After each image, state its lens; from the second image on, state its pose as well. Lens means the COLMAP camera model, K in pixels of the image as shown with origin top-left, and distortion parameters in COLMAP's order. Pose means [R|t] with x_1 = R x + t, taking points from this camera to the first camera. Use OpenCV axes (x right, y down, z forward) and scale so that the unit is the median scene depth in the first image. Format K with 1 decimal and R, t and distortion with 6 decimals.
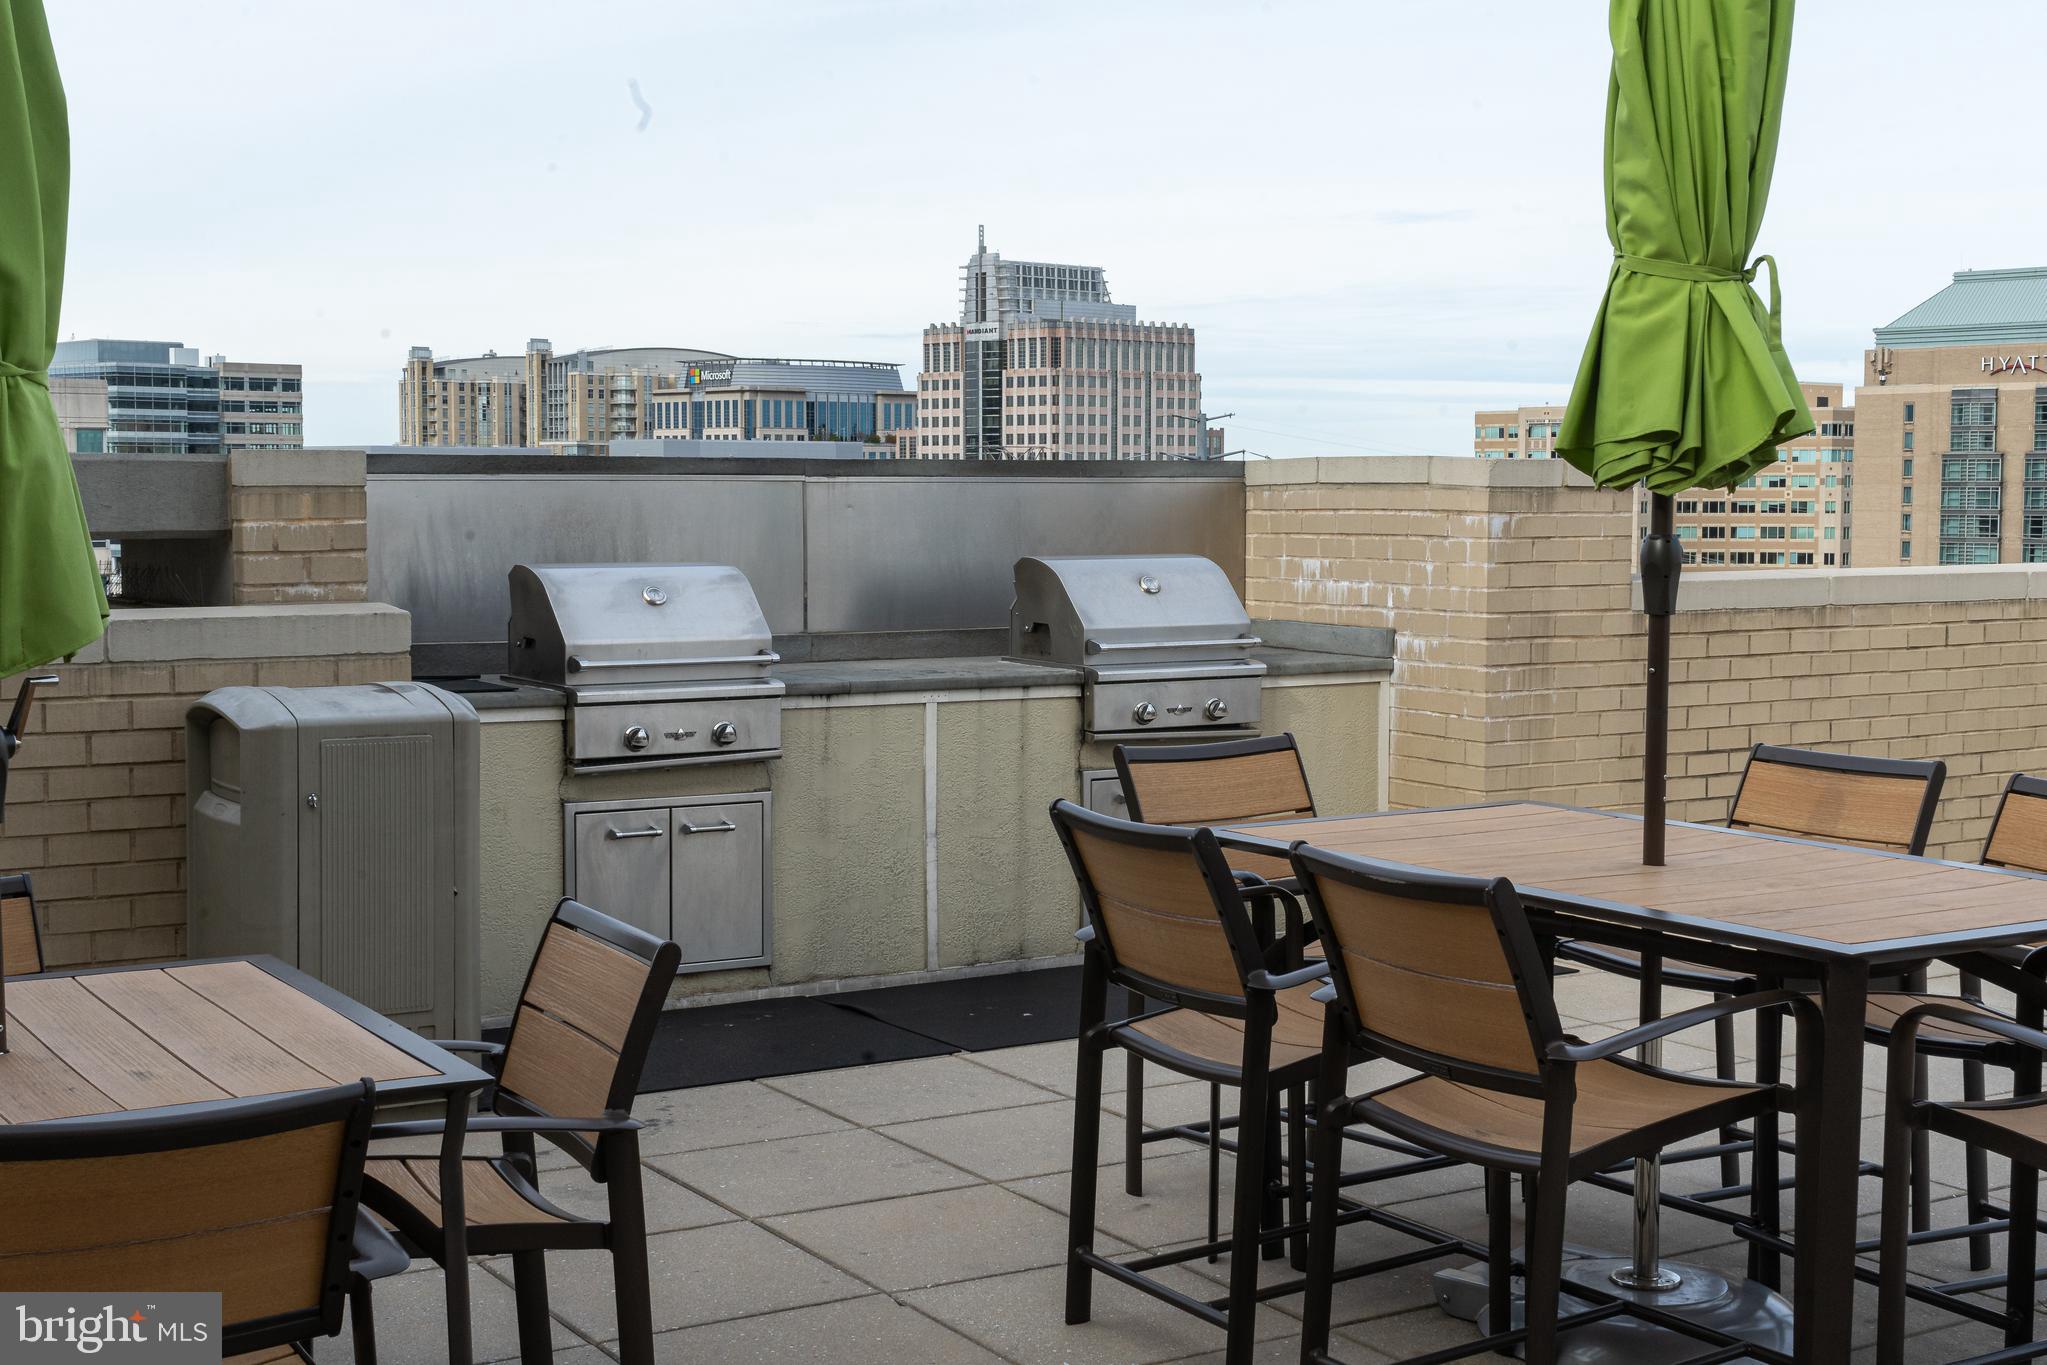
lens RADIAL K [[2688.1, 0, 1022.8], [0, 2688.1, 666.7], [0, 0, 1]] dist [0.007799, 0.000000]
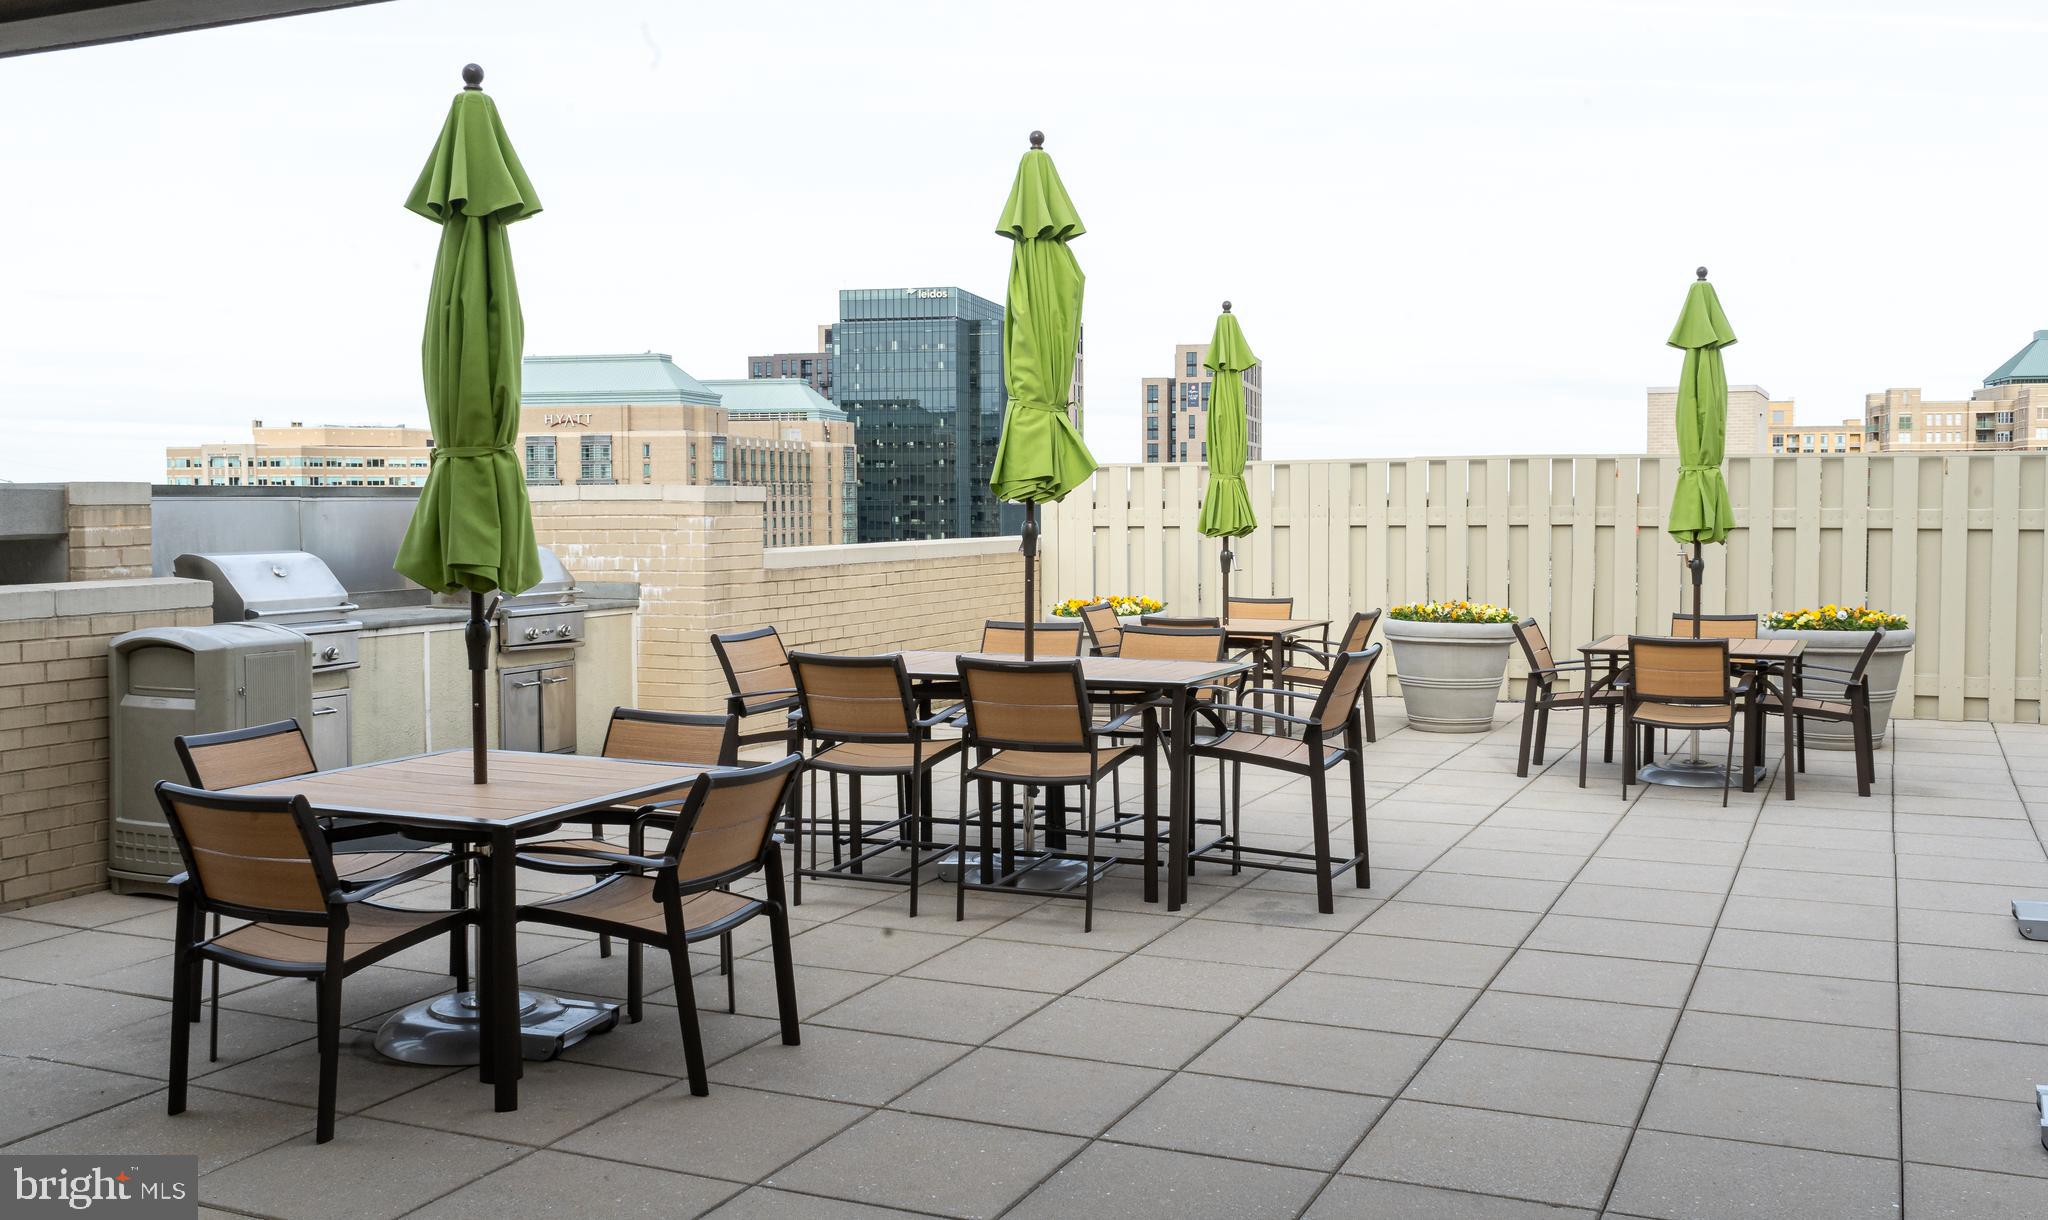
lens RADIAL K [[1886.8, 0, 1023.1], [0, 1886.8, 606.6], [0, 0, 1]] dist [-0.071818, 0.000000]
pose [[0.823771, -0.034372, 0.565879, -0.370589], [0.040662, 0.999172, 0.001497, 0.010593], [-0.565462, 0.021777, 0.824487, -0.166823]]
